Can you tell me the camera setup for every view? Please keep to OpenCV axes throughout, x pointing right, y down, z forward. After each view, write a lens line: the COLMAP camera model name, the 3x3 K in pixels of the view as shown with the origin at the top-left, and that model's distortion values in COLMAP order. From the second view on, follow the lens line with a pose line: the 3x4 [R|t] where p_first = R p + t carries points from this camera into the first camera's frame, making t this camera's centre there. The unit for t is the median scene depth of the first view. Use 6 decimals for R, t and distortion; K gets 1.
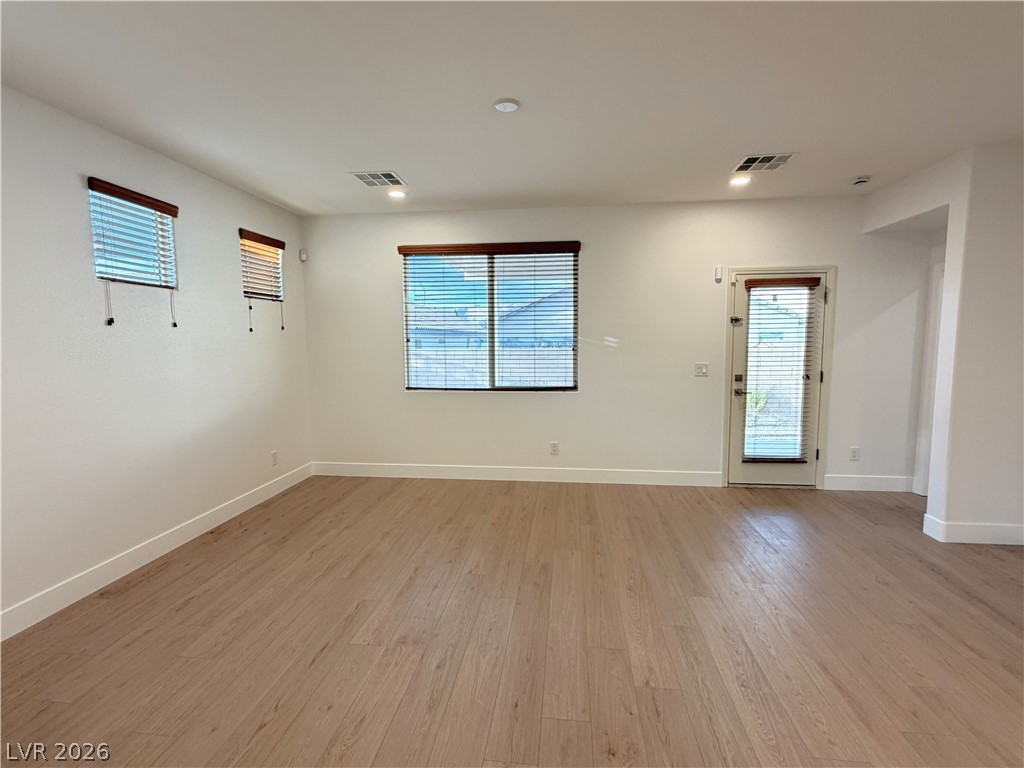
lens RADIAL K [[484.5, 0, 512.7], [0, 484.5, 384.8], [0, 0, 1]] dist [-0.000097, -0.000782]
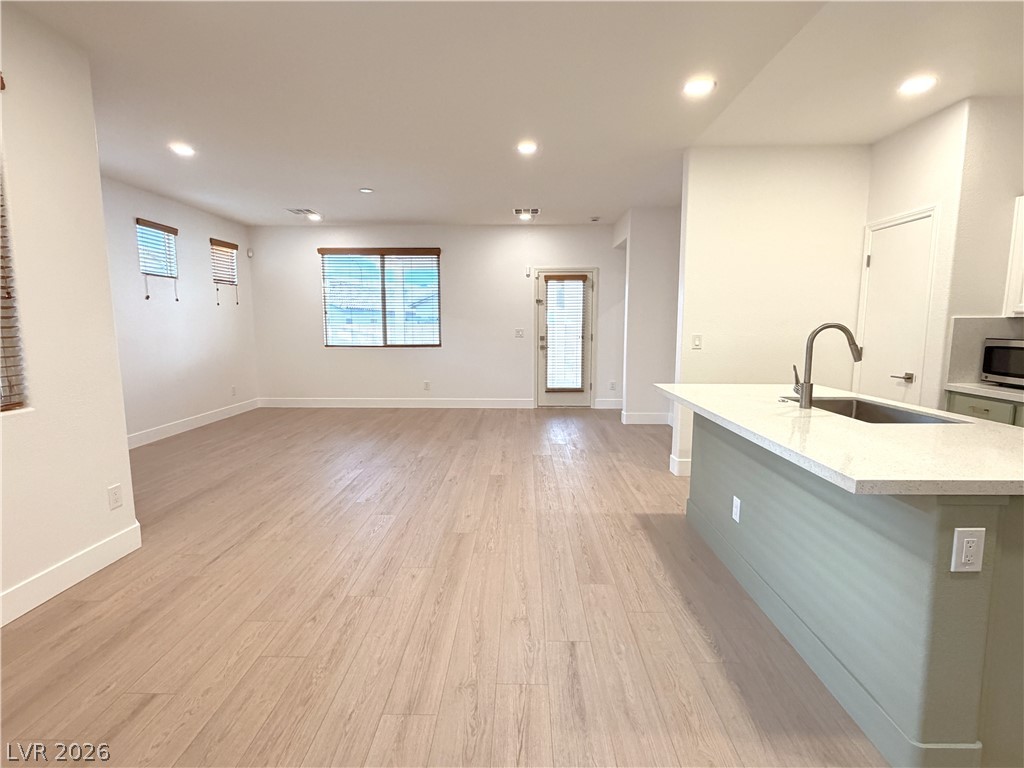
lens RADIAL K [[516.5, 0, 511.8], [0, 516.5, 385.3], [0, 0, 1]] dist [0.005451, -0.000946]
pose [[0.995442, -0.006022, 0.095179, 0.231441], [0.003445, 0.999624, 0.027216, 0.103675], [-0.095308, -0.026764, 0.995088, -0.734280]]
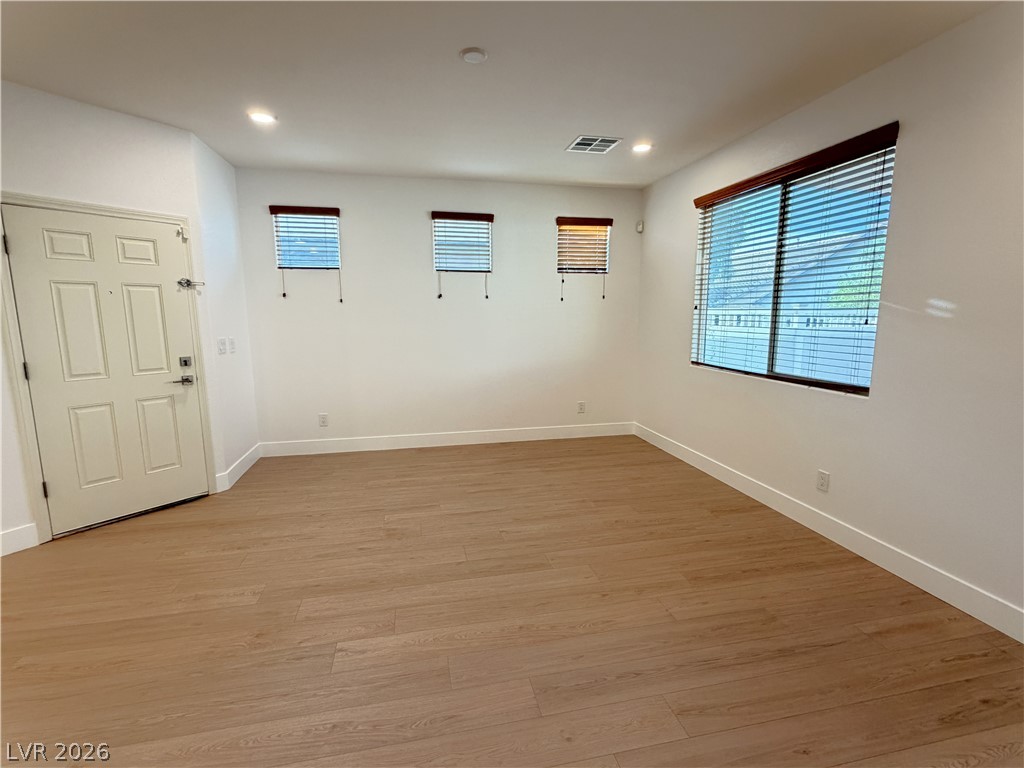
lens RADIAL K [[484.5, 0, 515.3], [0, 484.5, 385.7], [0, 0, 1]] dist [-0.000097, -0.000782]
pose [[0.325434, 0.146858, -0.934091, 0.613353], [-0.089388, 0.988220, 0.124225, -0.037895], [0.941330, 0.043069, 0.334727, 0.483199]]
